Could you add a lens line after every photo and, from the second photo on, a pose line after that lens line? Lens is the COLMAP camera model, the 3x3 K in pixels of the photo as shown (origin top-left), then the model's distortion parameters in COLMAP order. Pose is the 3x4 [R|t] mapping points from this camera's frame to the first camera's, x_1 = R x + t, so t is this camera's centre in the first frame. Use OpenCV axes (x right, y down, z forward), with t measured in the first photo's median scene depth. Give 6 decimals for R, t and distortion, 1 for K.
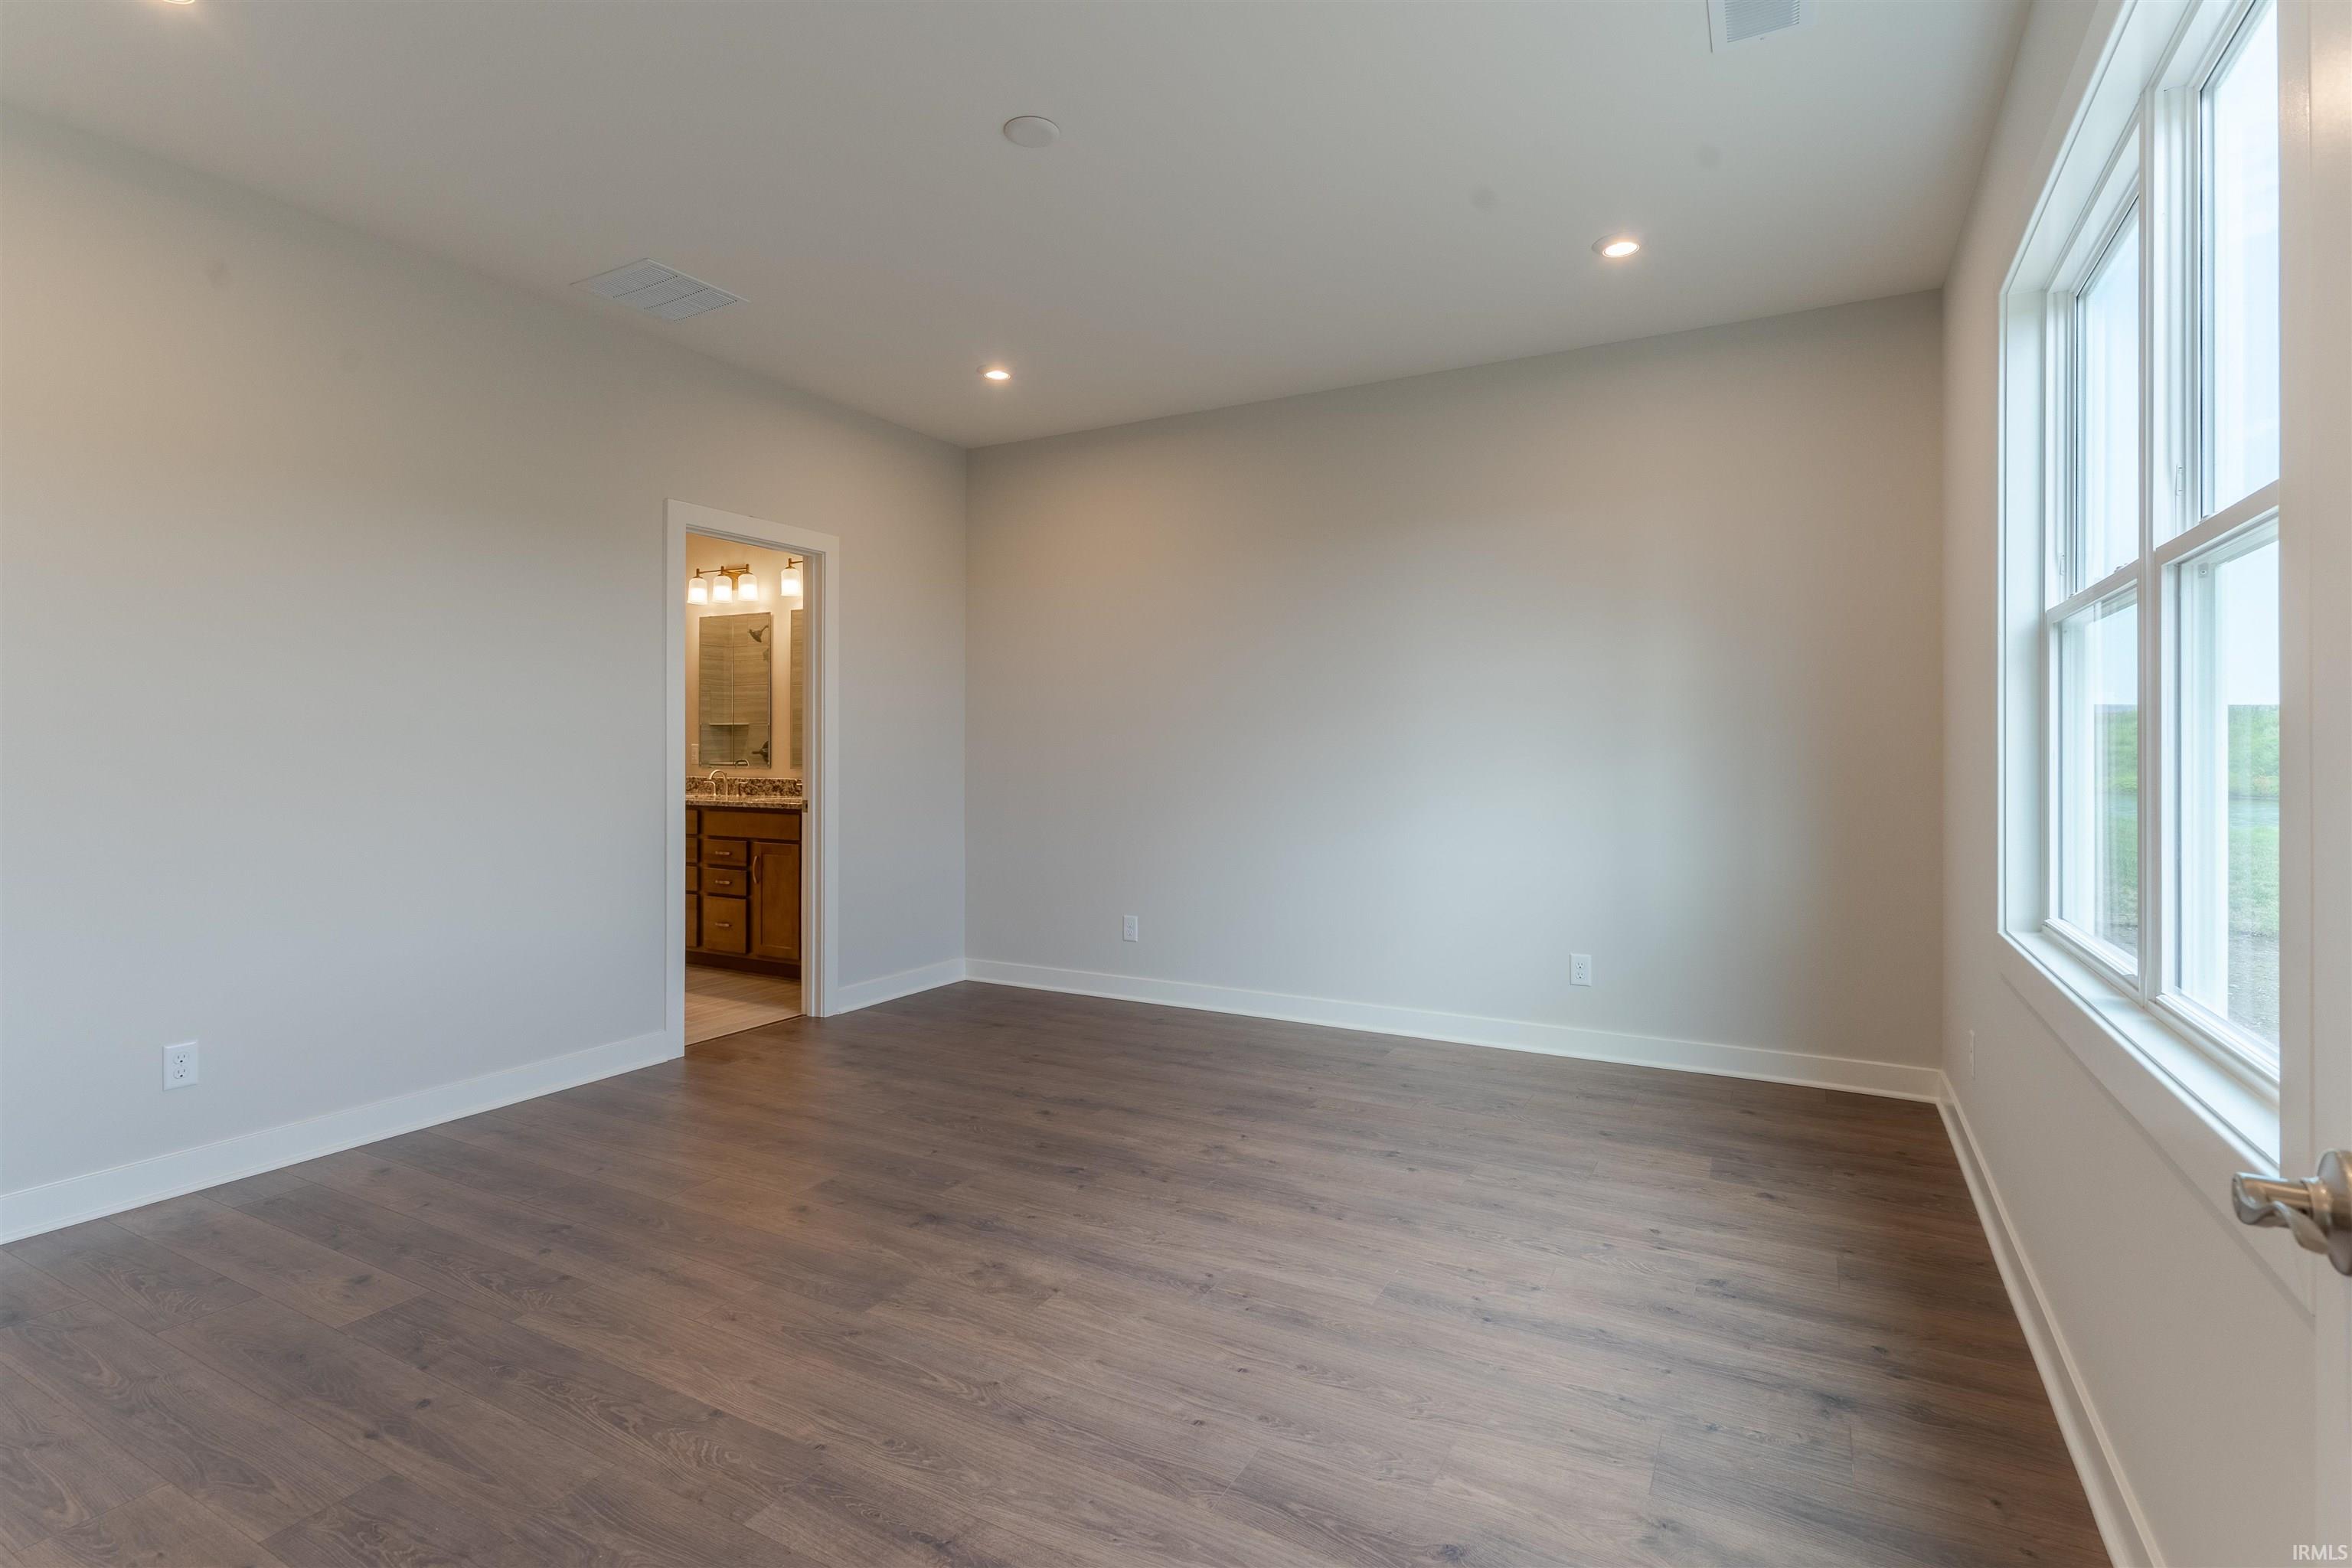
lens RADIAL K [[1138.0, 0, 1152.2], [0, 1138.0, 746.3], [0, 0, 1]] dist [-0.000400, 0.002986]
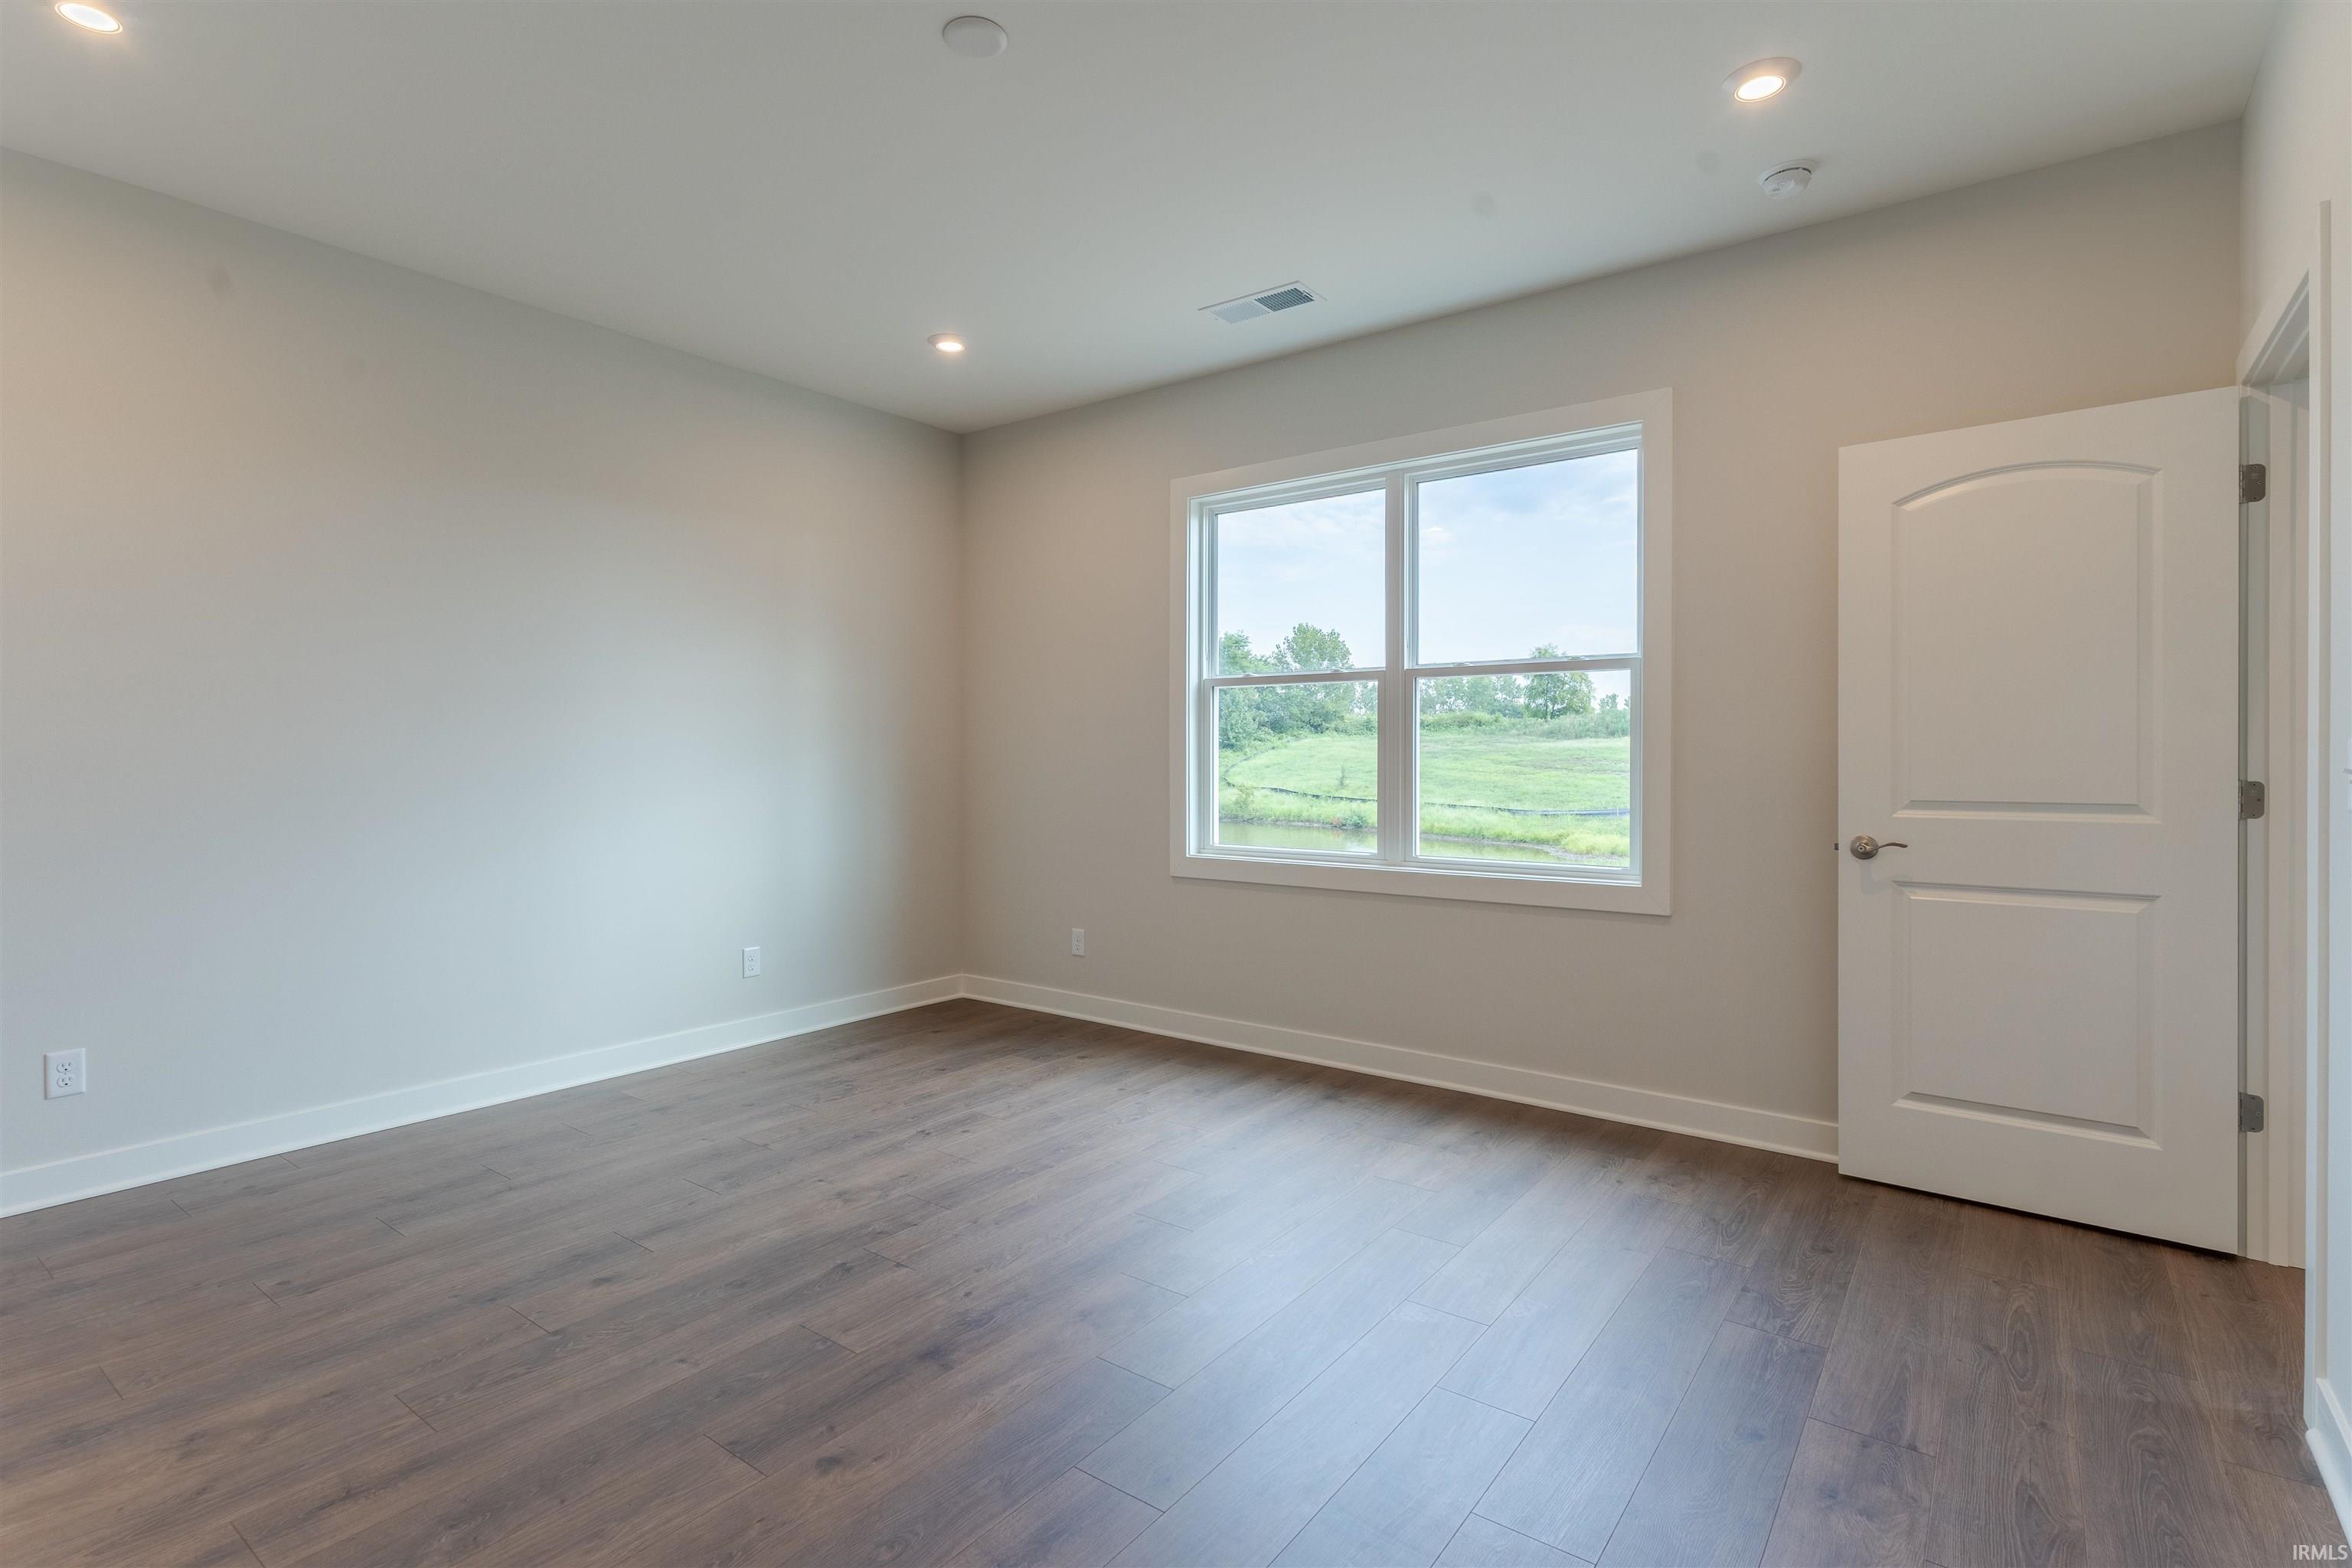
lens RADIAL K [[1138.0, 0, 1154.7], [0, 1138.0, 764.9], [0, 0, 1]] dist [-0.000400, 0.002986]
pose [[0.132280, -0.008803, 0.991173, -0.879063], [-0.003880, 0.999948, 0.009399, 0.003688], [-0.991205, -0.005089, 0.132239, 0.700673]]
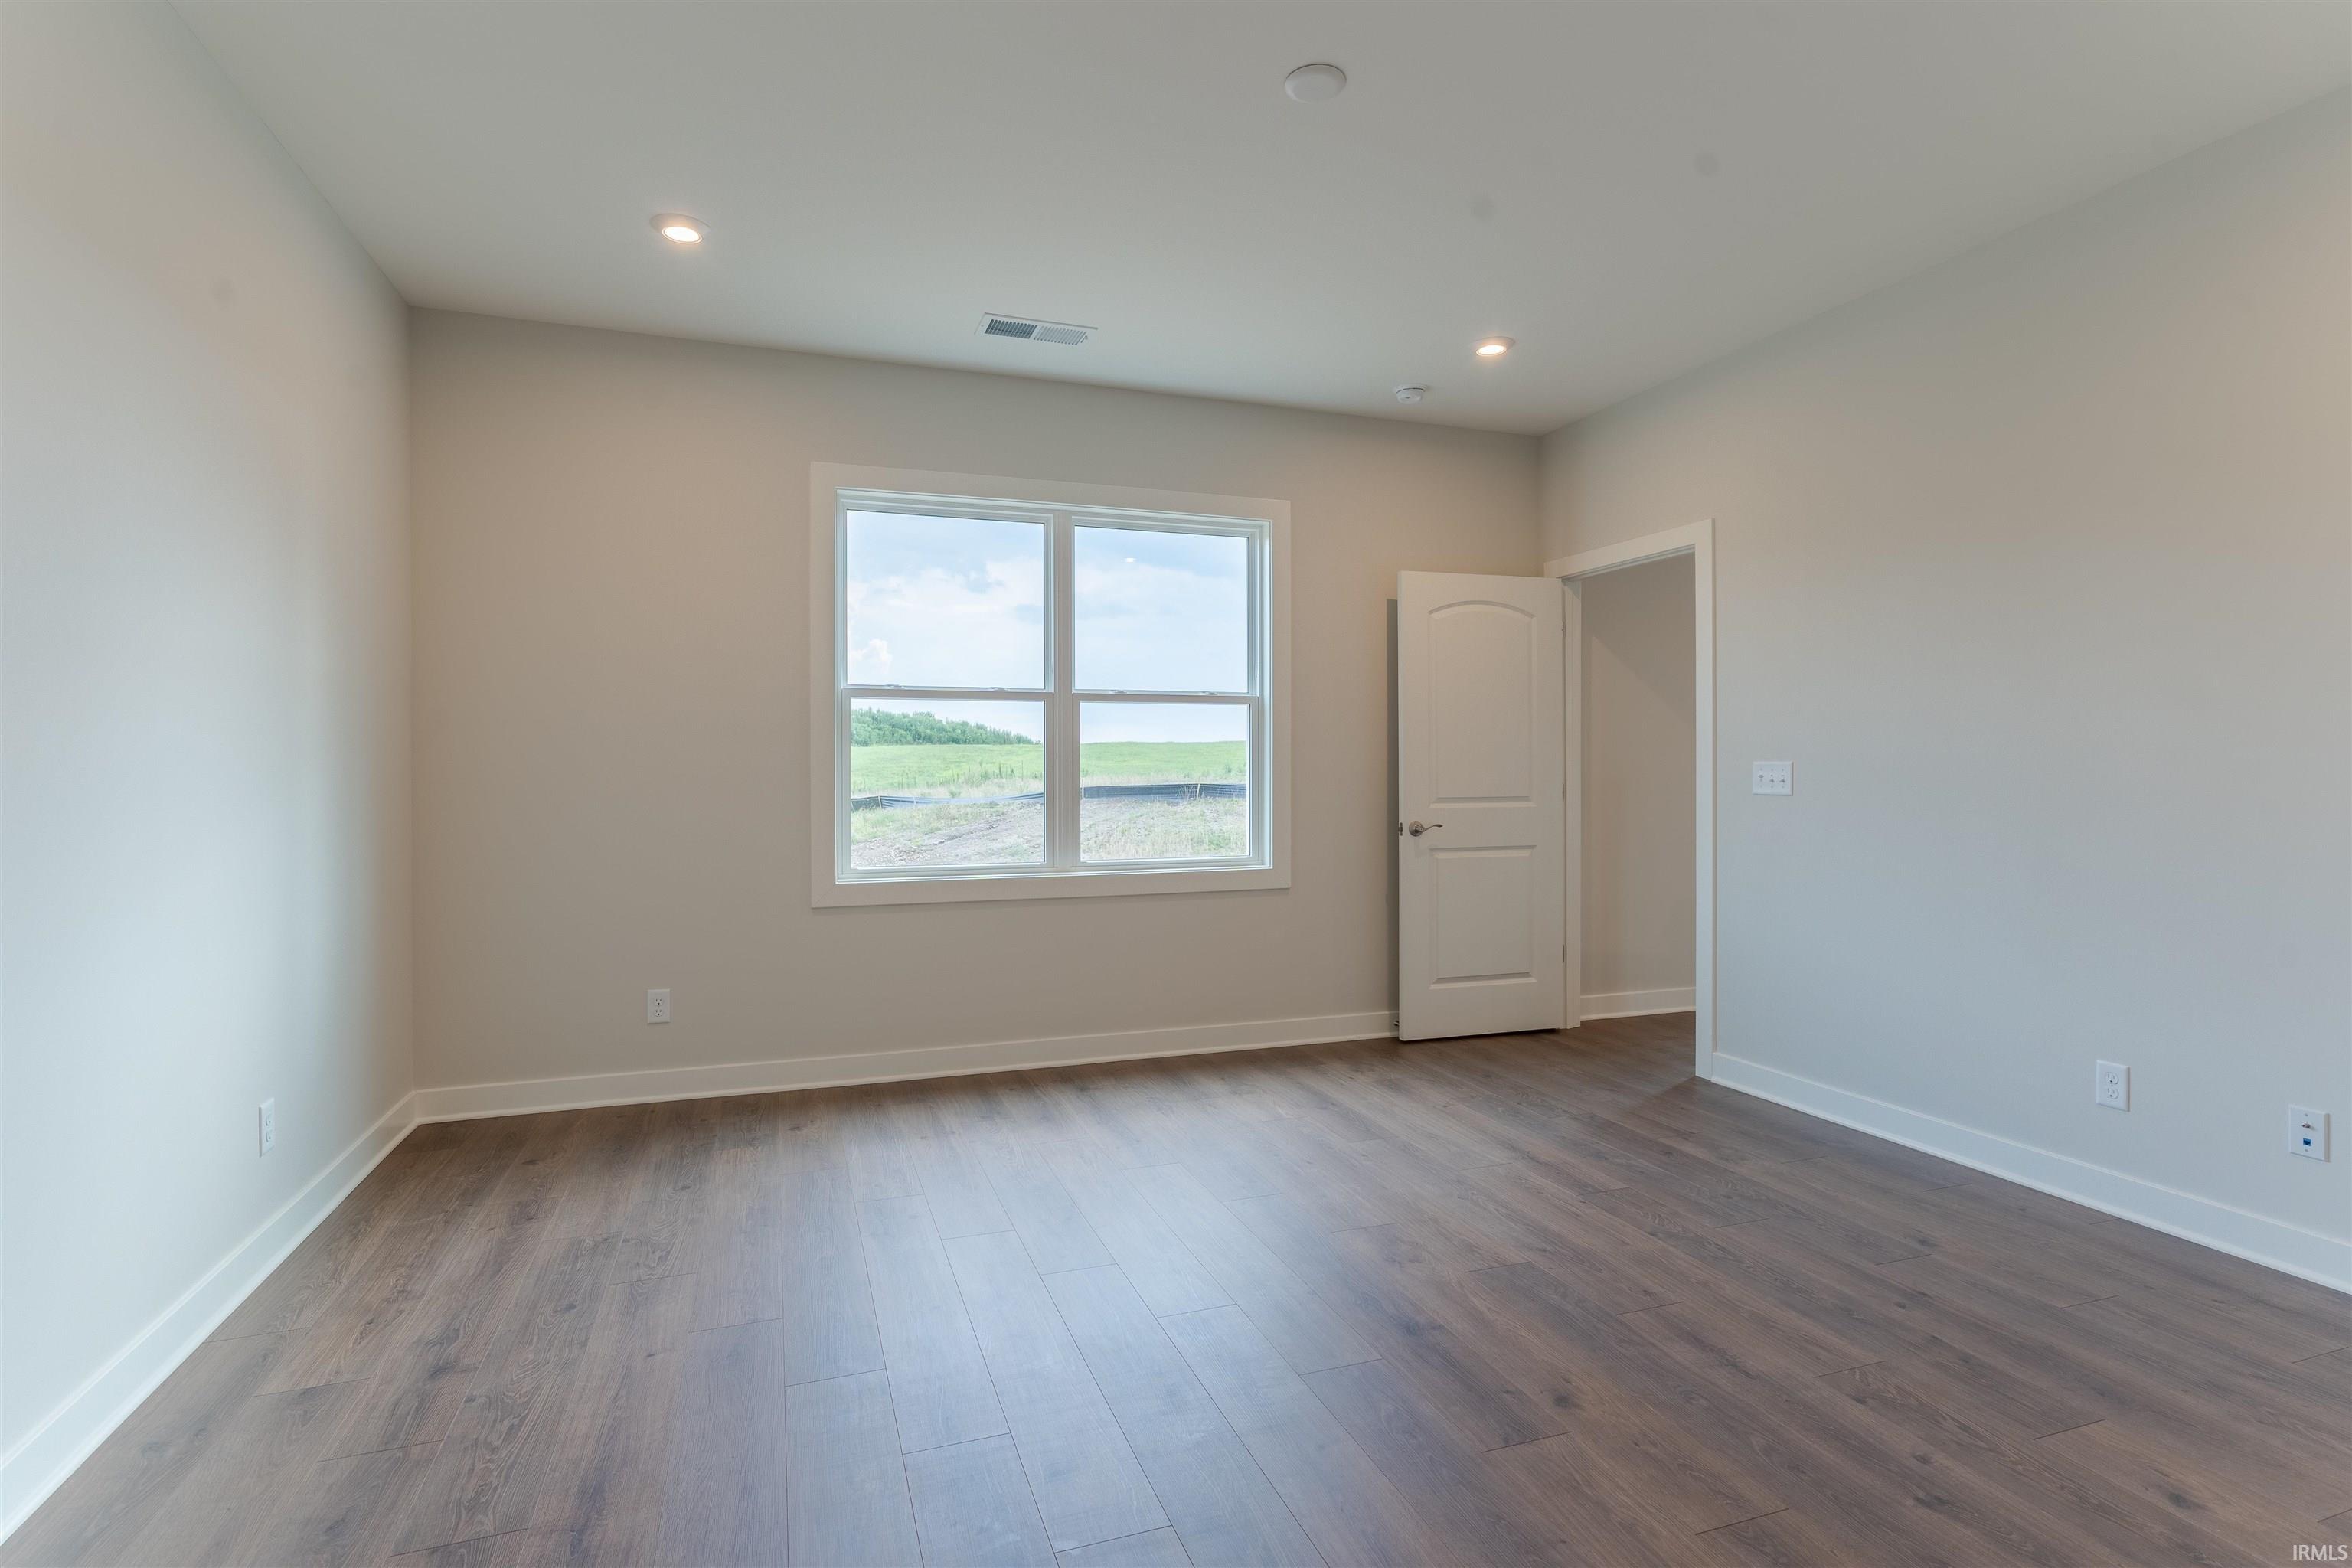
lens RADIAL K [[1138.0, 0, 1157.8], [0, 1138.0, 767.6], [0, 0, 1]] dist [-0.000400, 0.002986]
pose [[-0.752731, -0.000397, 0.658328, -0.566438], [-0.001274, 0.999999, -0.000854, 0.000653], [-0.658327, -0.001482, -0.752731, 1.644354]]
